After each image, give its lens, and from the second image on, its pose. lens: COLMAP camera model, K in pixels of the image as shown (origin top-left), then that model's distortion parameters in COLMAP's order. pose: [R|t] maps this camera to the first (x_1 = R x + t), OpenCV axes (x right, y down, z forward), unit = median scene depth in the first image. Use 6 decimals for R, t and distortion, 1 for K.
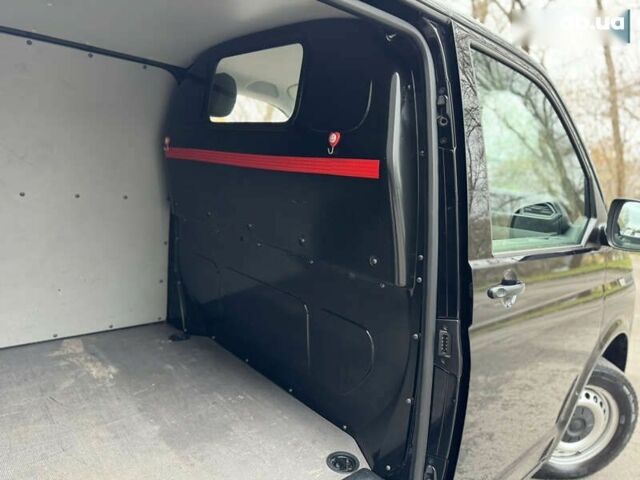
lens RADIAL K [[457.8, 0, 320.0], [0, 457.8, 240.0], [0, 0, 1]] dist [0.065888, -0.069794]
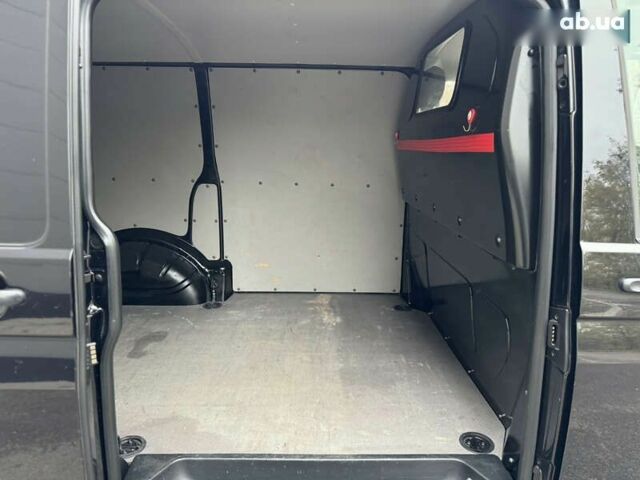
lens RADIAL K [[449.3, 0, 318.9], [0, 449.3, 242.1], [0, 0, 1]] dist [0.056757, -0.068339]
pose [[0.757710, 0.067659, -0.649074, 0.345093], [-0.059212, 0.997636, 0.034871, 0.031115], [0.649899, 0.012011, 0.759925, 0.028012]]
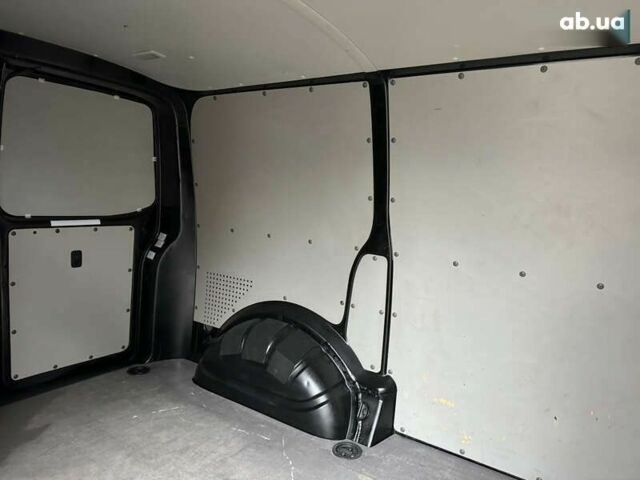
lens RADIAL K [[457.8, 0, 320.0], [0, 457.8, 240.0], [0, 0, 1]] dist [0.065888, -0.069794]
pose [[0.260430, 0.040037, -0.964662, -0.001119], [-0.198190, 0.980080, -0.012828, -0.087035], [0.944932, 0.194528, 0.263178, 0.559266]]
